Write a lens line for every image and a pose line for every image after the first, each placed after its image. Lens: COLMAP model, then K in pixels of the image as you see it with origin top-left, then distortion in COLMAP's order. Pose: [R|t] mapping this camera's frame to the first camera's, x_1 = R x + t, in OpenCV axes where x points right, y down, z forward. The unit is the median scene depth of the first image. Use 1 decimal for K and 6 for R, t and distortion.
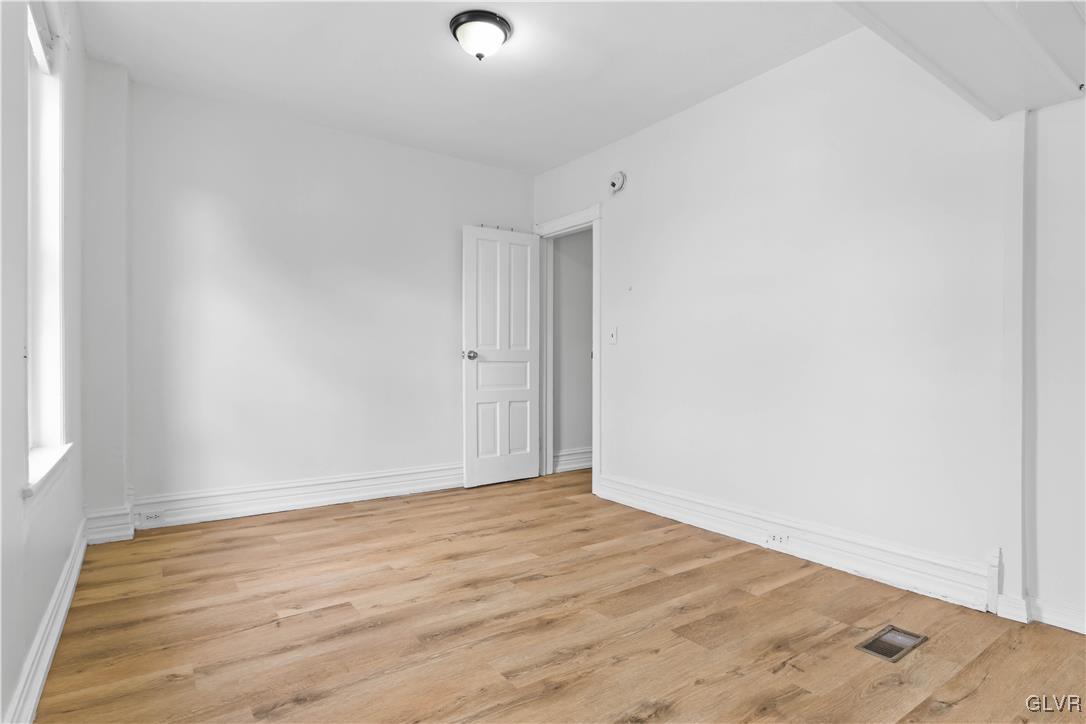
lens RADIAL K [[566.8, 0, 545.1], [0, 566.8, 363.5], [0, 0, 1]] dist [-0.001351, -0.000051]
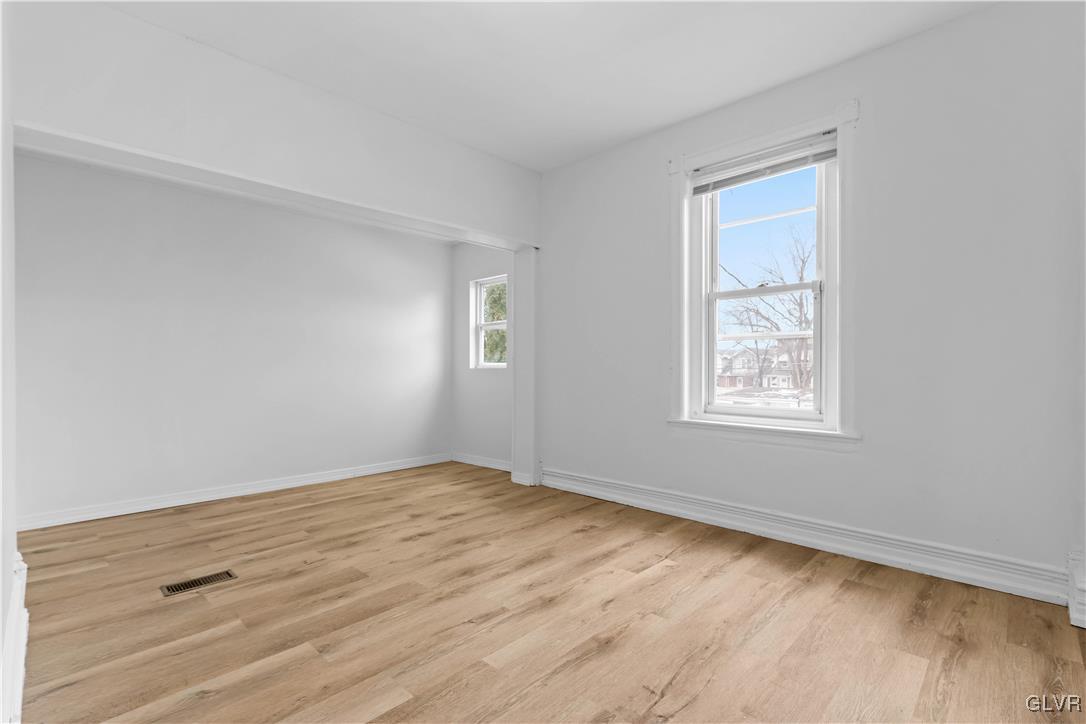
lens RADIAL K [[501.8, 0, 542.6], [0, 501.8, 365.8], [0, 0, 1]] dist [0.001079, 0.000173]
pose [[-0.984520, -0.004373, -0.175219, 0.032279], [-0.003849, 0.999987, -0.003332, -0.006773], [0.175232, -0.002606, -0.984524, 2.014363]]
